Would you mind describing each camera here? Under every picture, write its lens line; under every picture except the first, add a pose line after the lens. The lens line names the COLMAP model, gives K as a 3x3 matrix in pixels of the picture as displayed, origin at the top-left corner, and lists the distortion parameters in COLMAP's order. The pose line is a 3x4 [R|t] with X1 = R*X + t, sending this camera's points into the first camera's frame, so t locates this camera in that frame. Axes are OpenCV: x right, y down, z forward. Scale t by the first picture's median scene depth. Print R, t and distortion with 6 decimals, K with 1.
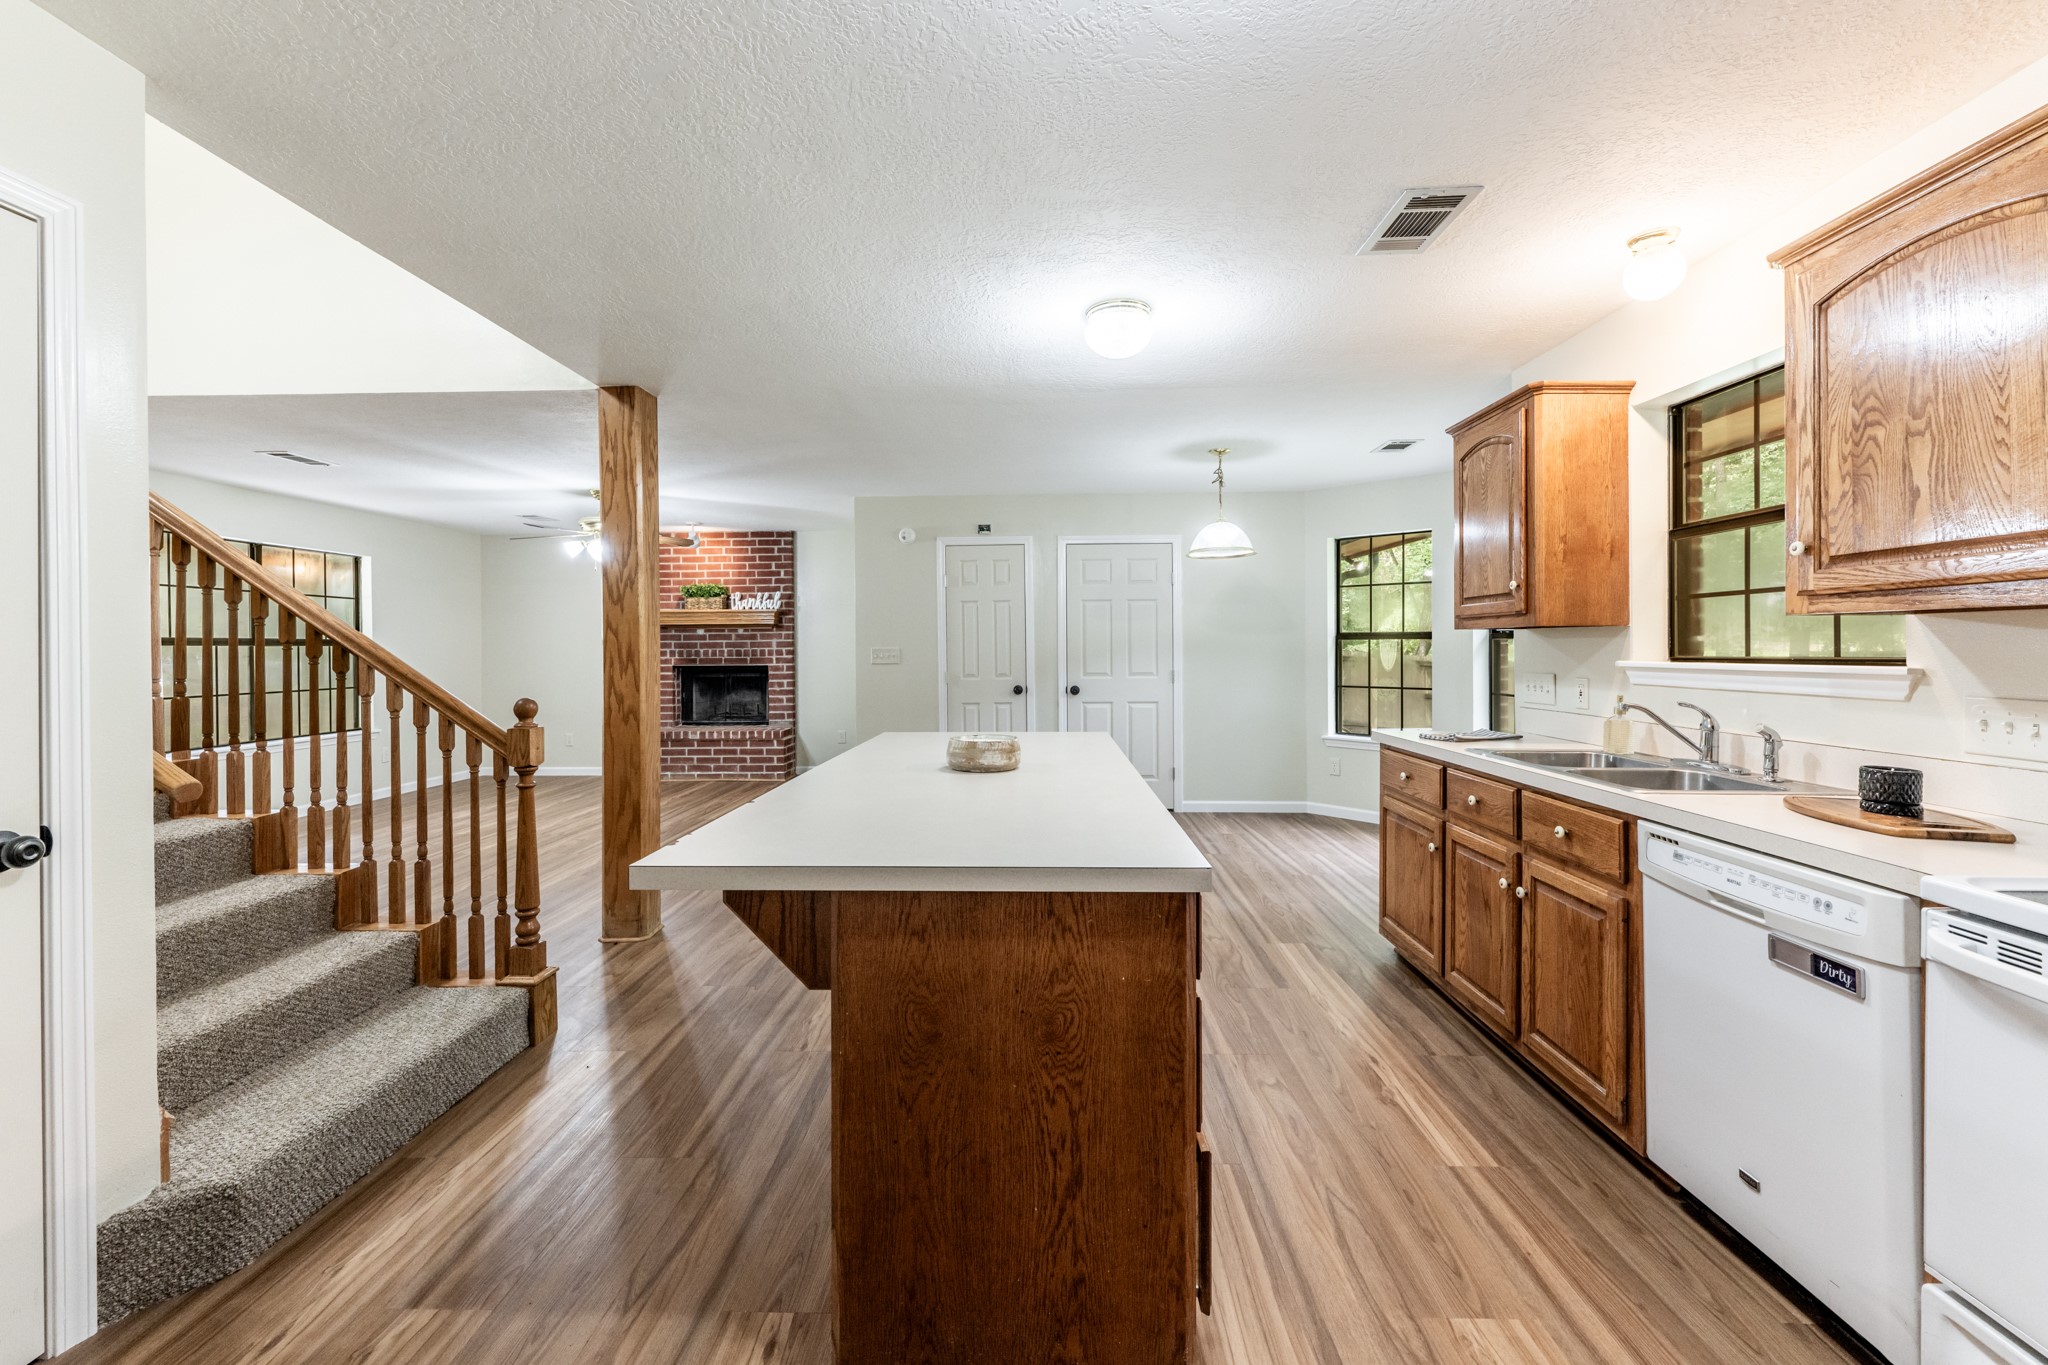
lens RADIAL K [[831.1, 0, 1020.7], [0, 831.1, 651.6], [0, 0, 1]] dist [0.014108, -0.000015]
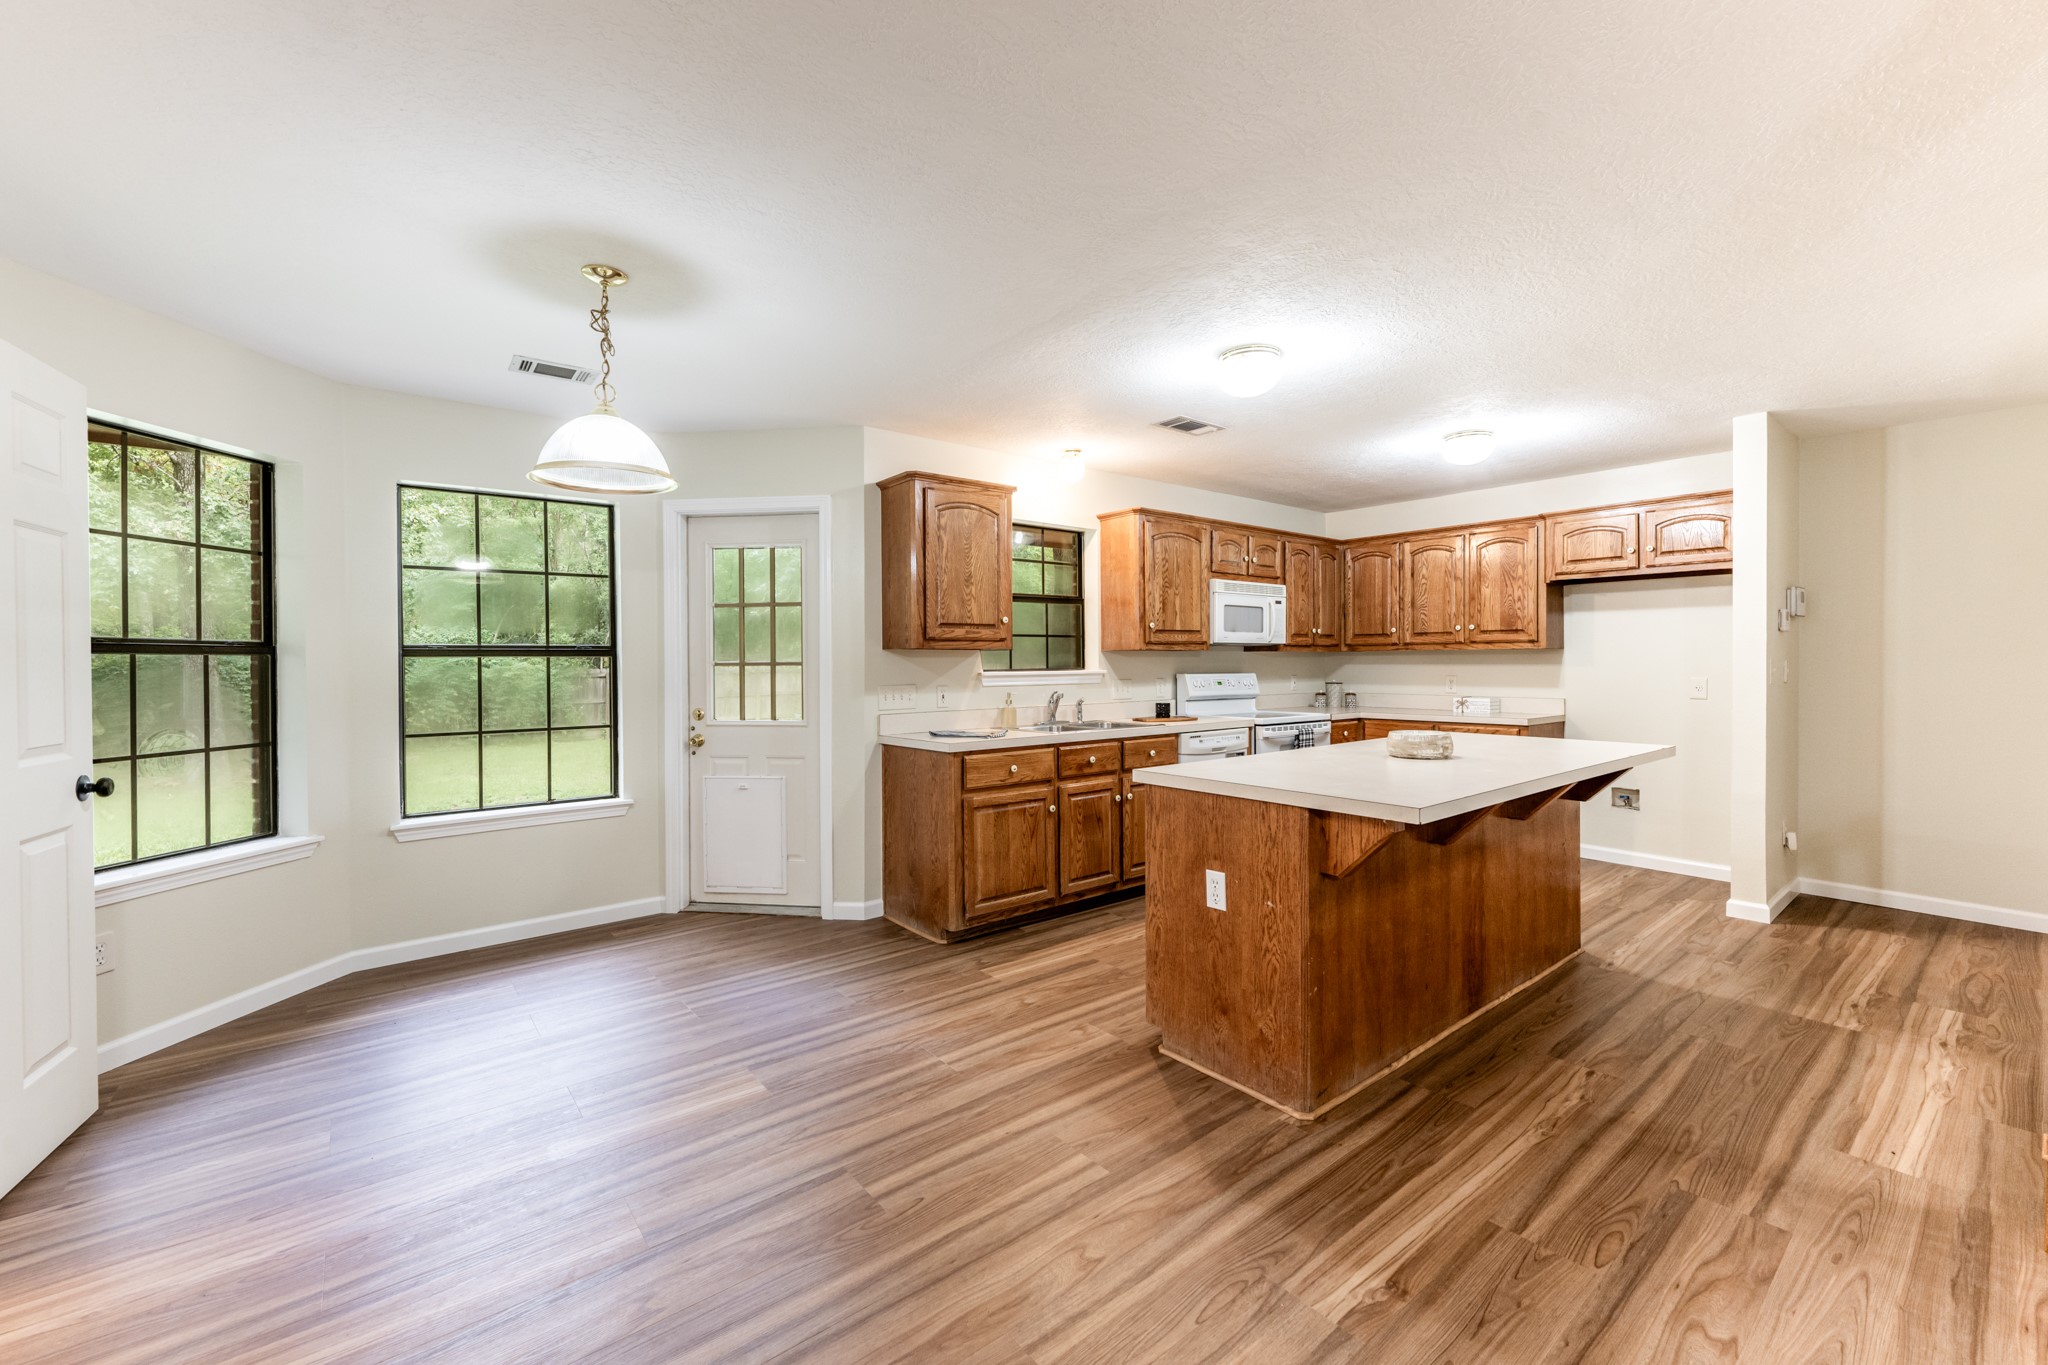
lens RADIAL K [[827.8, 0, 1010.6], [0, 827.8, 665.0], [0, 0, 1]] dist [0.000717, -0.000288]
pose [[-0.637093, 0.001487, 0.770785, -0.548953], [0.010856, 0.999916, 0.007044, -0.013708], [-0.770710, 0.012856, -0.637056, 2.037815]]
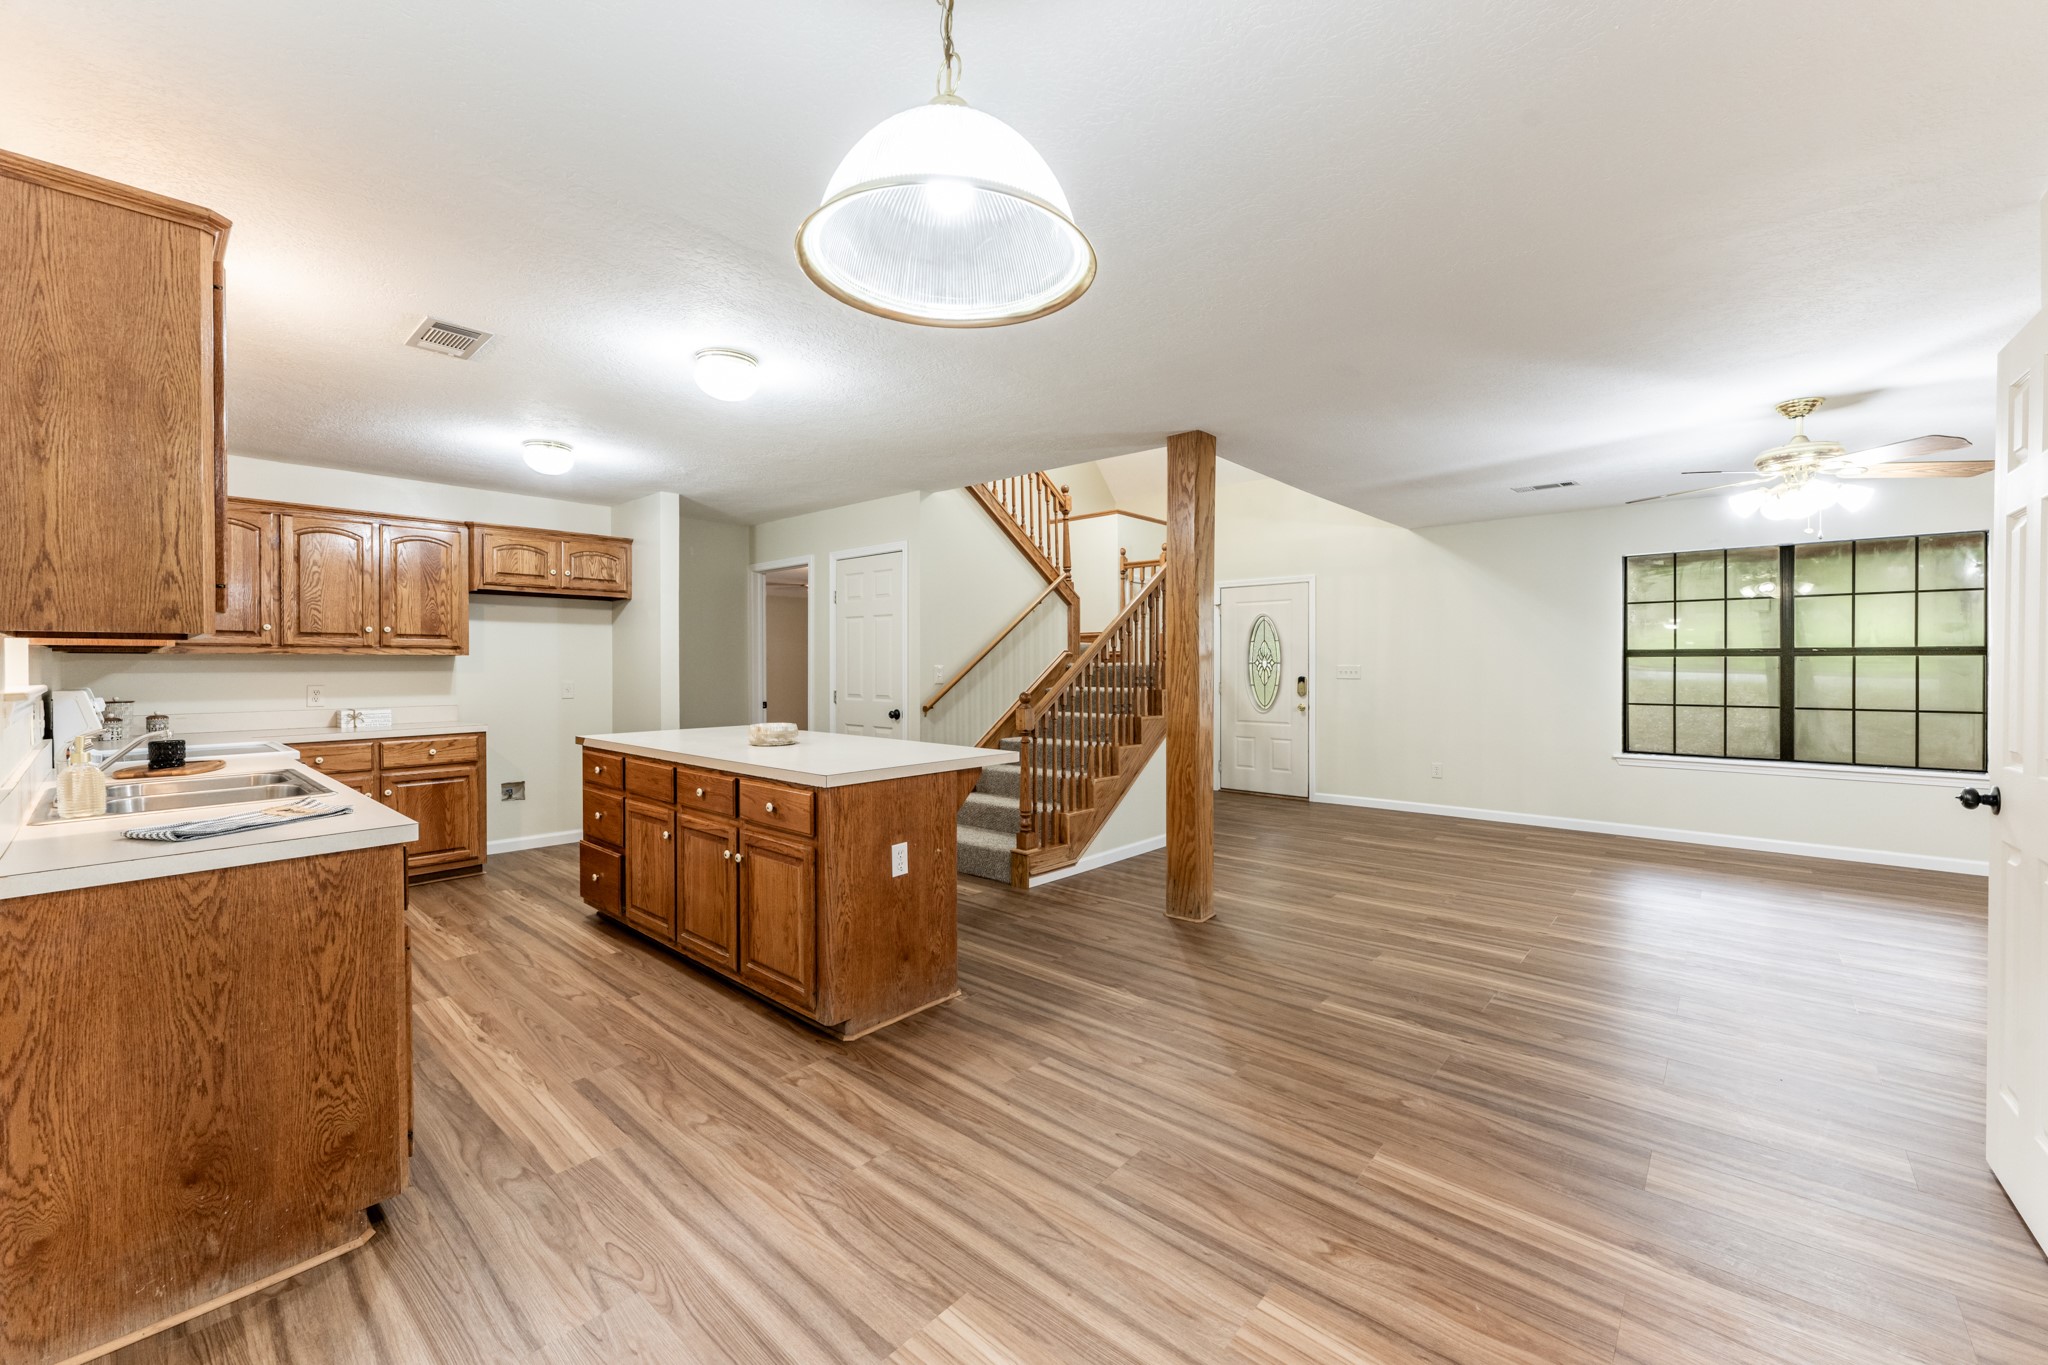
lens RADIAL K [[831.1, 0, 1020.7], [0, 831.1, 651.6], [0, 0, 1]] dist [0.014108, -0.000015]
pose [[-0.644936, -0.009176, -0.764181, 0.823698], [-0.003162, 0.999951, -0.009339, -0.019192], [0.764230, -0.003607, -0.644934, 2.113444]]
